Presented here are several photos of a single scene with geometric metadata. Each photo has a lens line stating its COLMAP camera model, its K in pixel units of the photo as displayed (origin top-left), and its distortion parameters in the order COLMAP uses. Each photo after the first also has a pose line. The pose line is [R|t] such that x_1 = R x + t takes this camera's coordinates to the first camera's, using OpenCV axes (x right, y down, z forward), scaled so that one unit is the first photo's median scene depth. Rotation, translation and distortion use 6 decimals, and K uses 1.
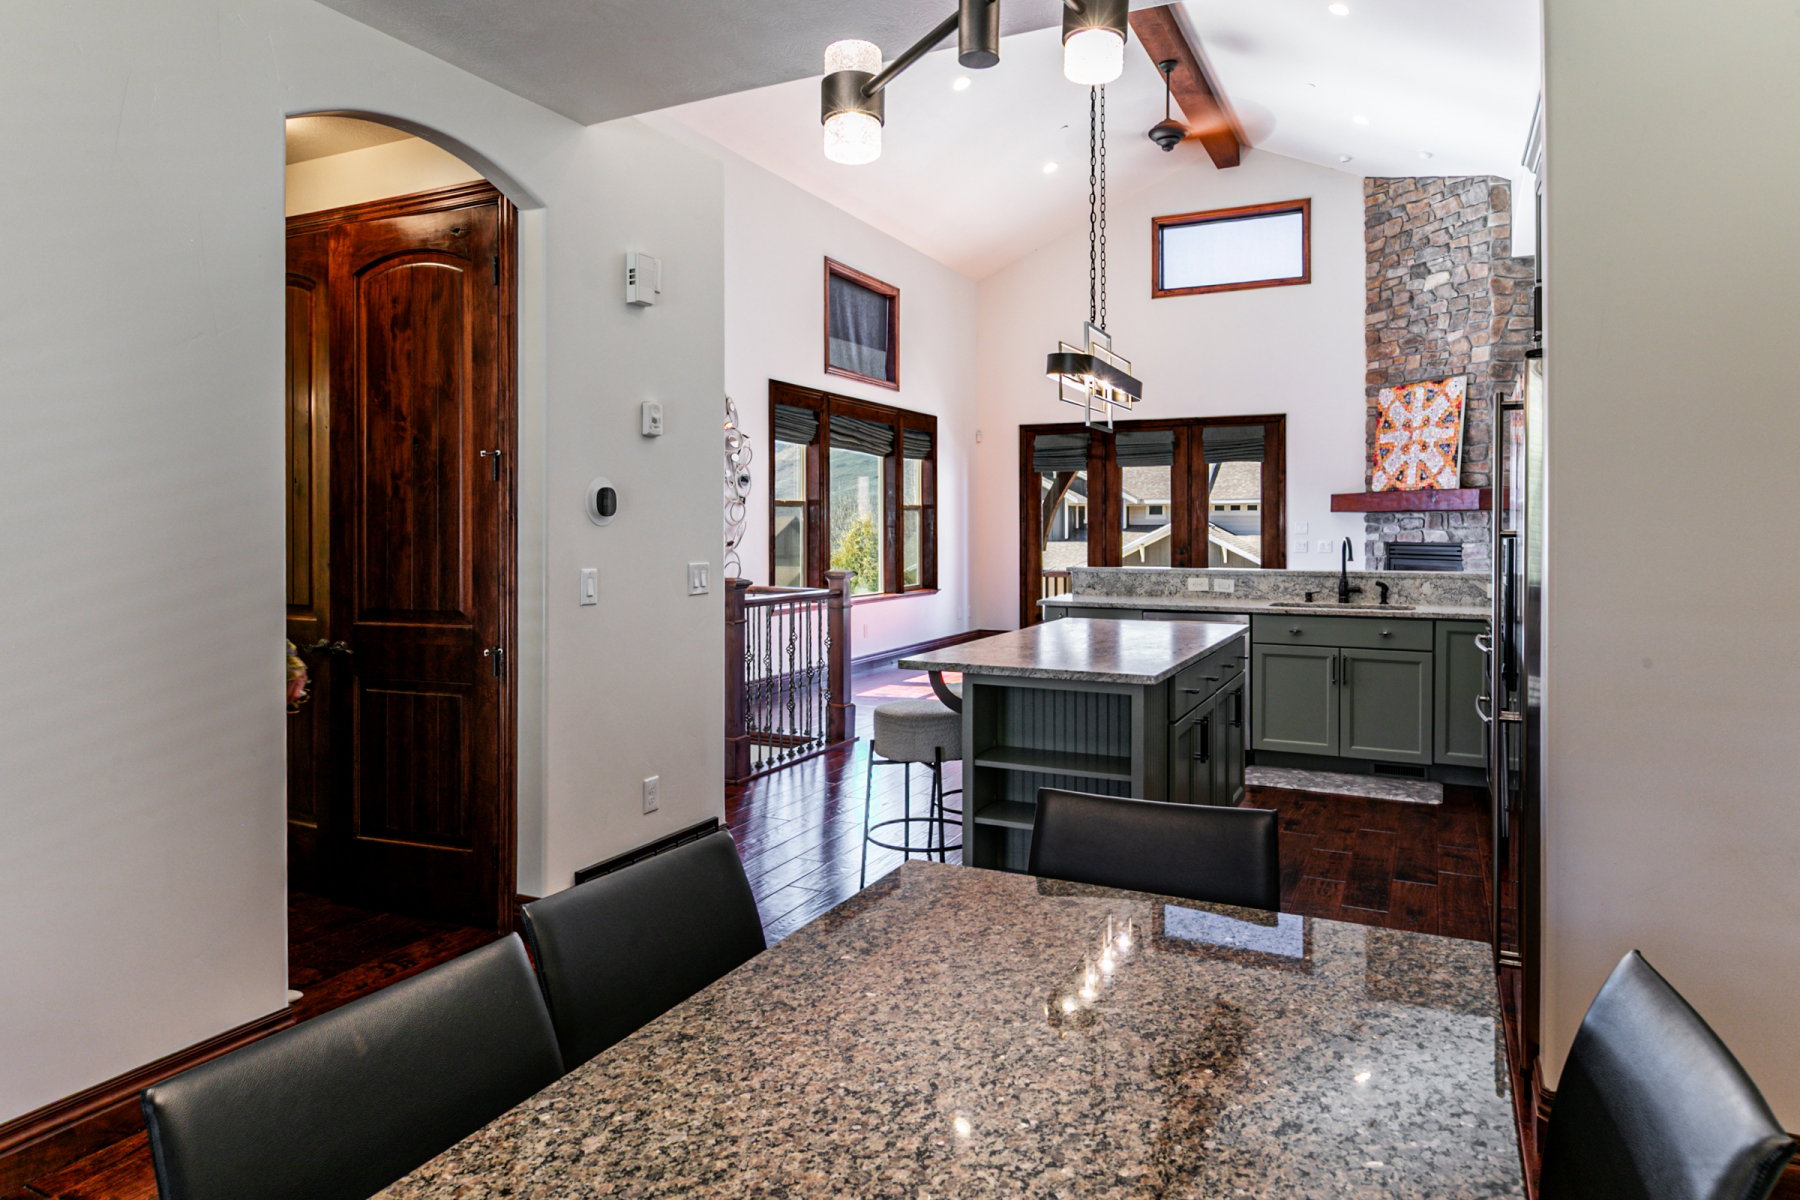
lens RADIAL K [[1084.5, 0, 906.5], [0, 1084.5, 525.1], [0, 0, 1]] dist [-0.001441, 0.000933]
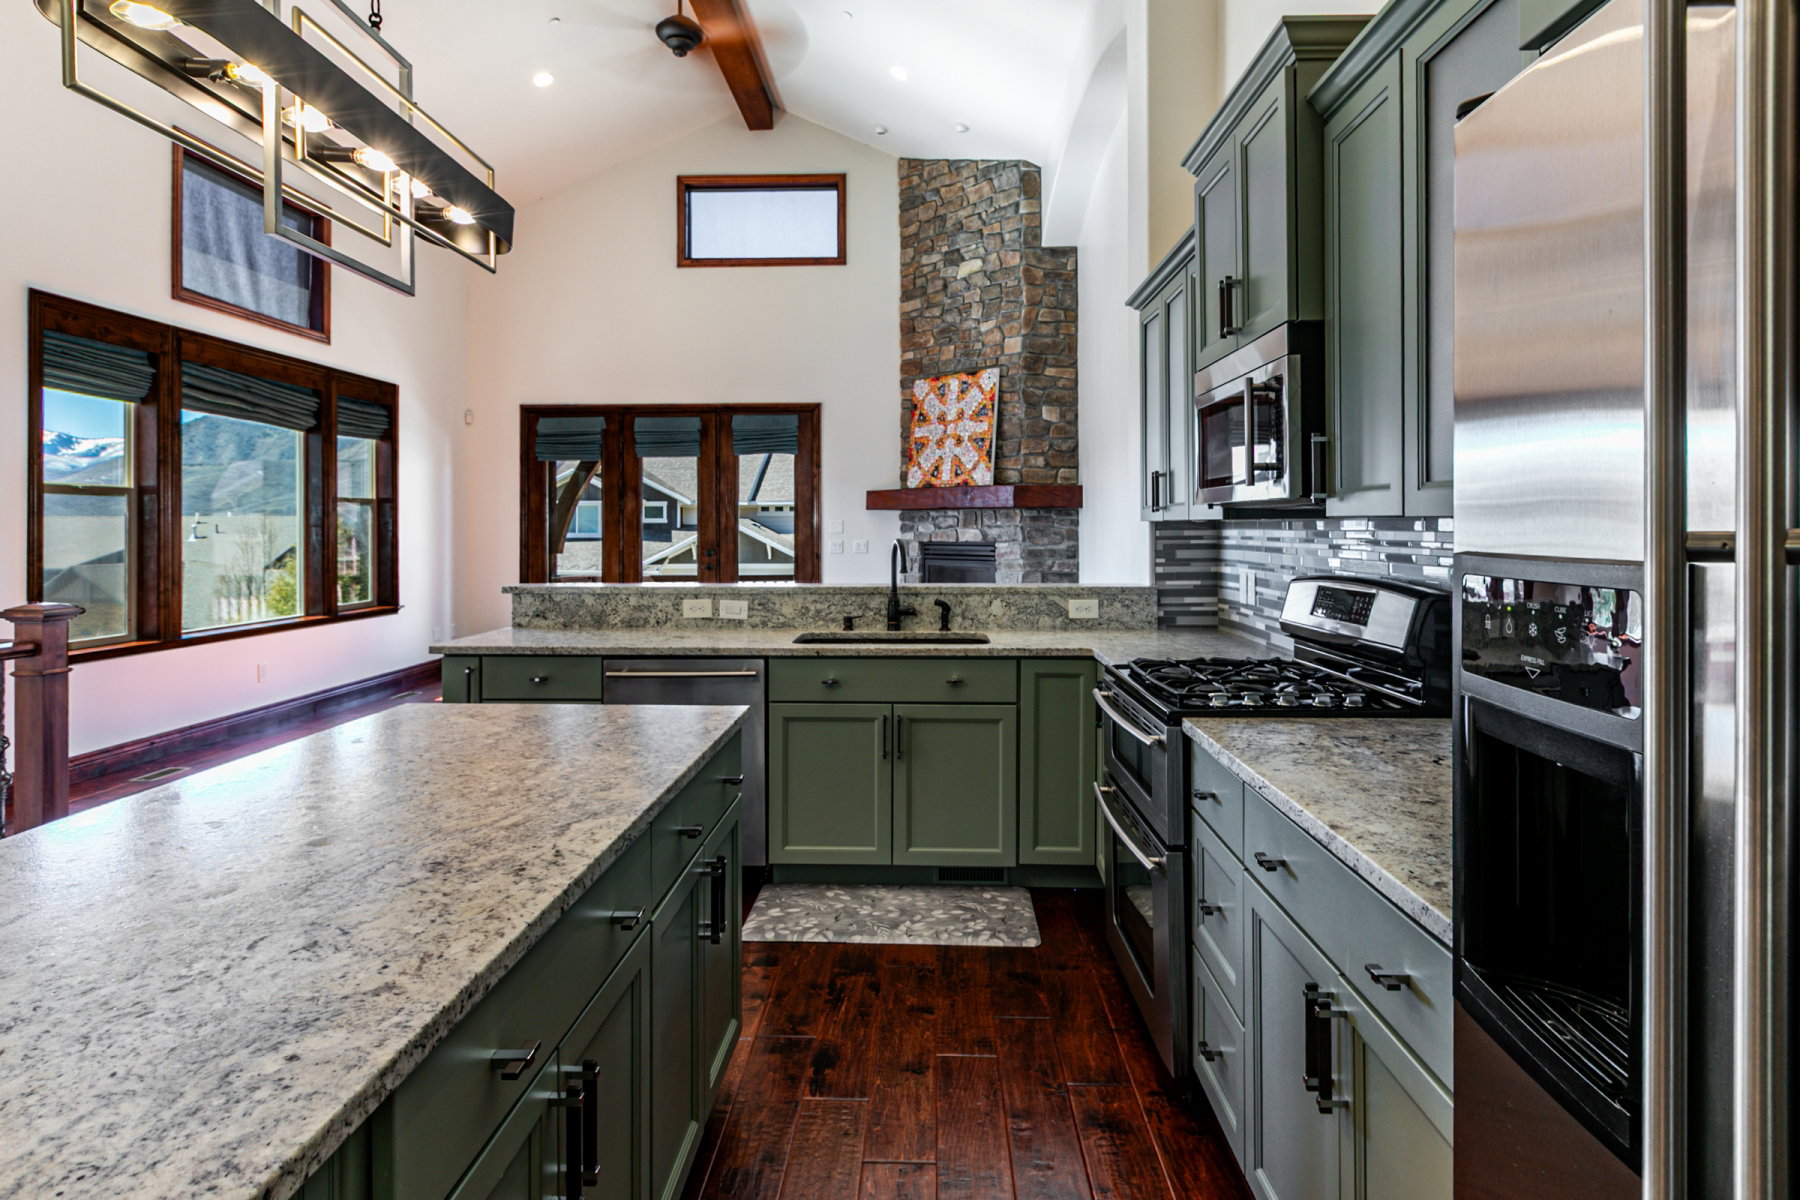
lens RADIAL K [[951.5, 0, 900.2], [0, 951.5, 514.9], [0, 0, 1]] dist [-0.002971, -0.000222]
pose [[0.914174, 0.003464, 0.405307, 0.092424], [0.000793, 0.999946, -0.010333, 0.000879], [-0.405321, 0.009768, 0.914122, 0.257550]]
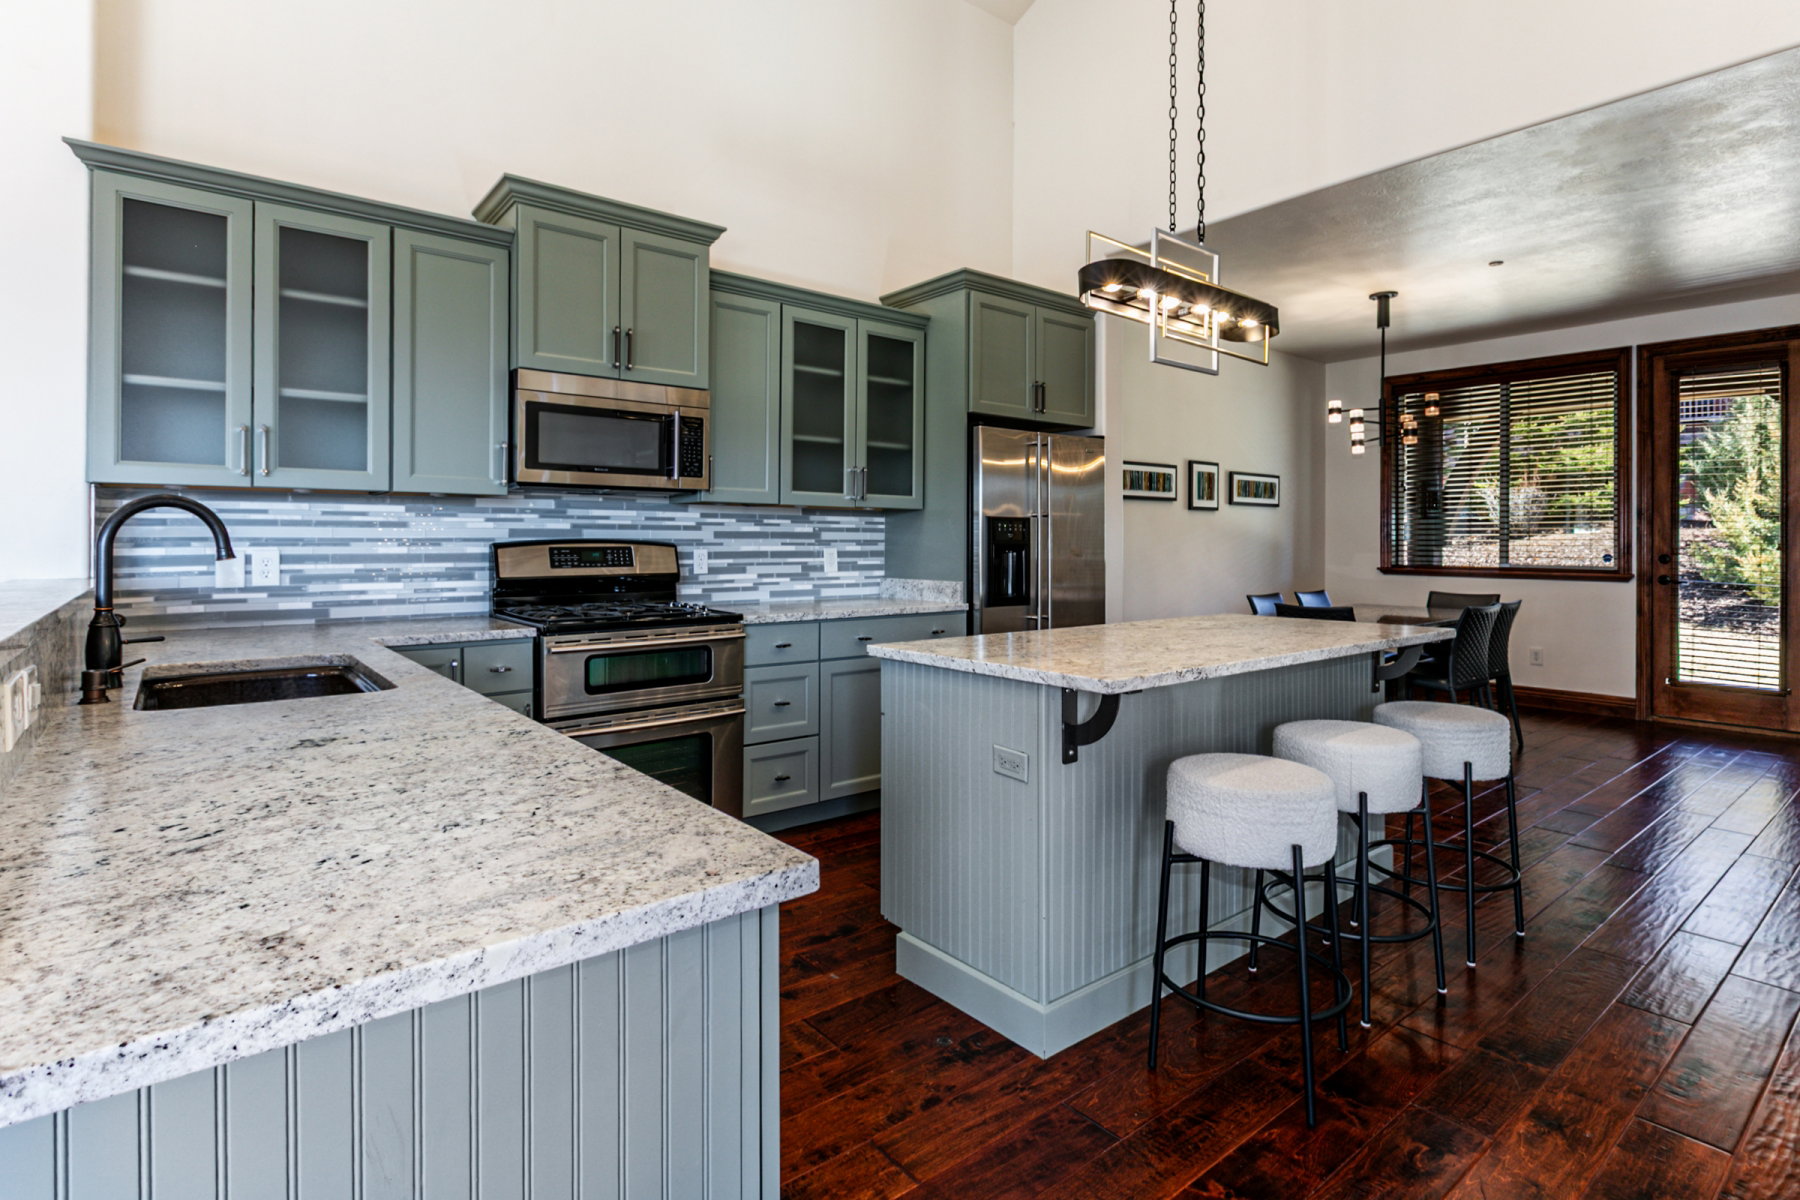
lens RADIAL K [[913.3, 0, 901.4], [0, 913.3, 538.7], [0, 0, 1]] dist [0.001411, -0.000737]
pose [[-0.906784, -0.000582, 0.421595, 0.034855], [-0.002477, 0.999989, -0.003947, 0.015538], [-0.421588, -0.004623, -0.906776, 0.711681]]
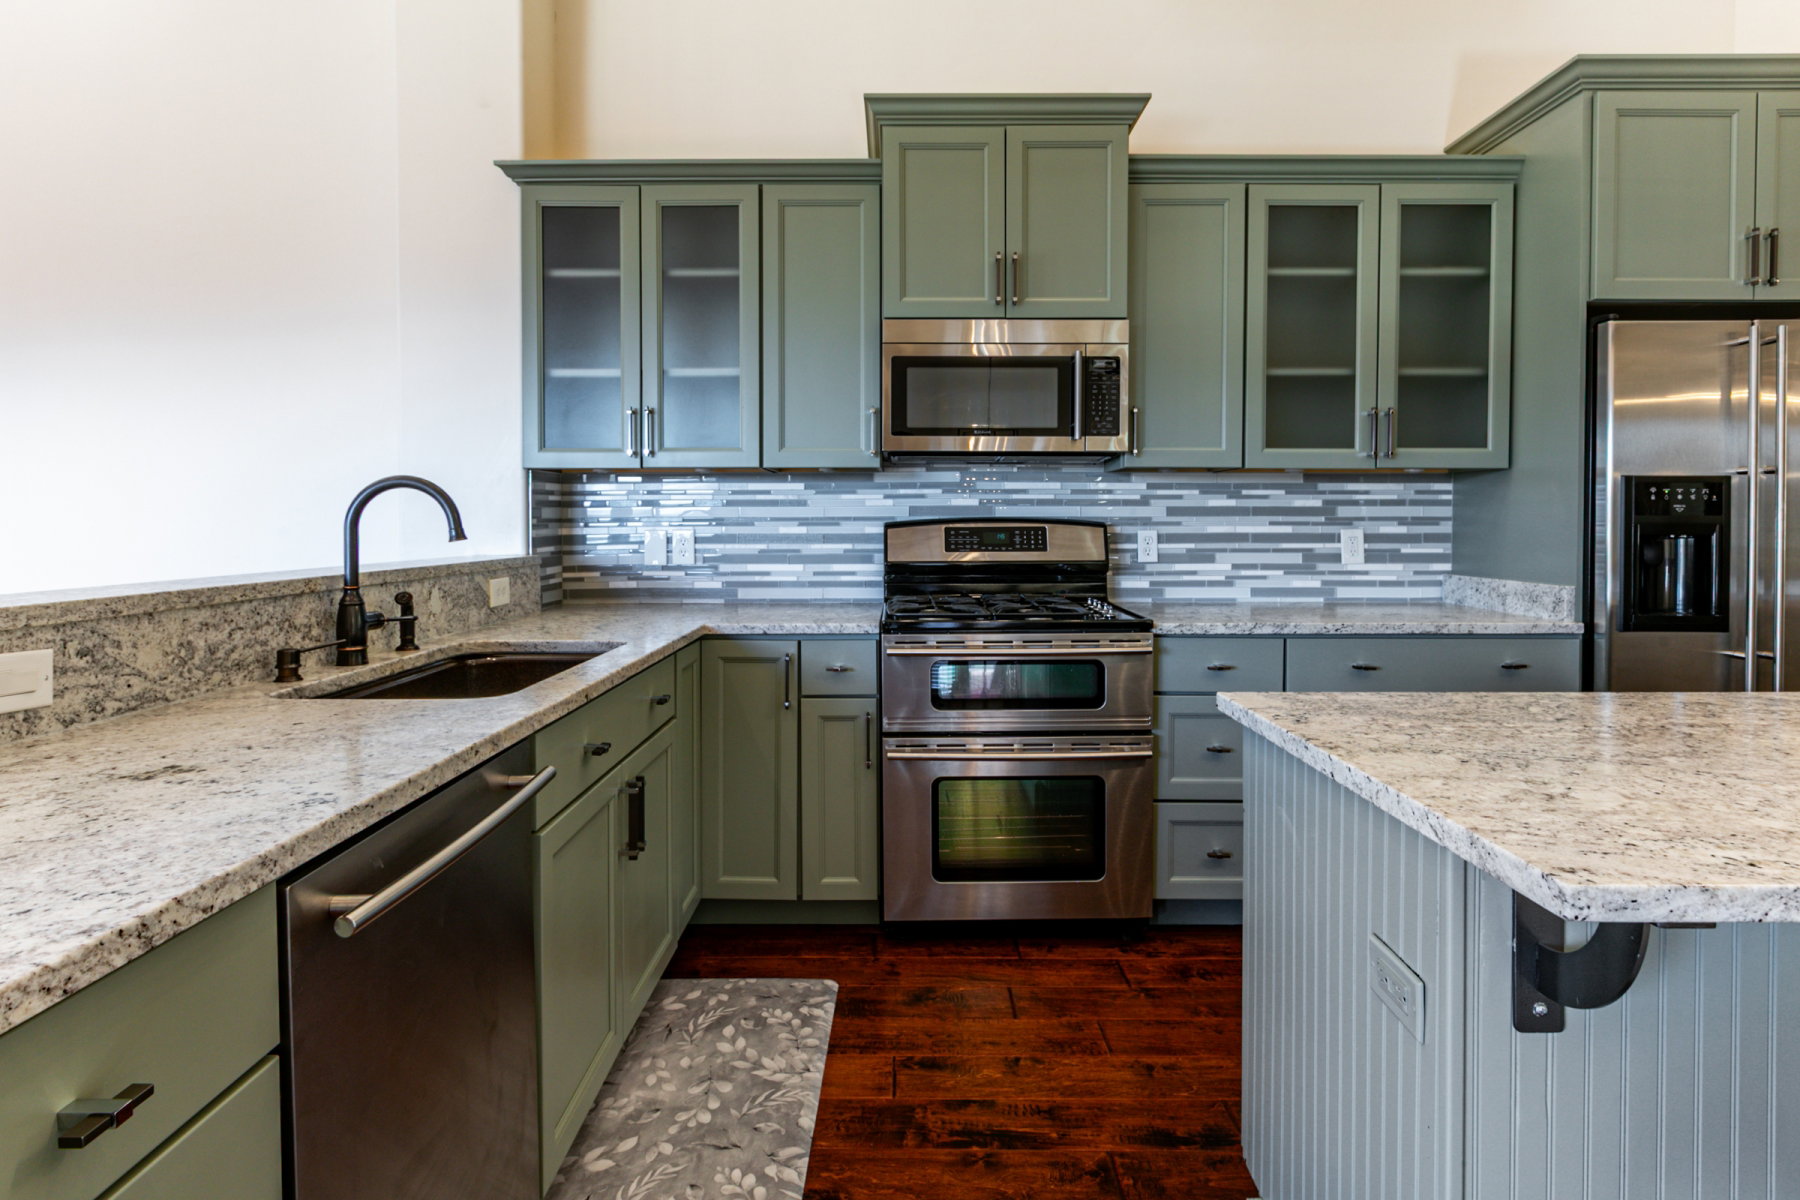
lens RADIAL K [[937.2, 0, 900.9], [0, 937.2, 535.6], [0, 0, 1]] dist [-0.001004, -0.000188]
pose [[-0.431520, -0.013481, 0.902003, 0.033704], [0.000306, 0.999886, 0.015090, 0.015818], [-0.902103, 0.006788, -0.431467, 0.597009]]
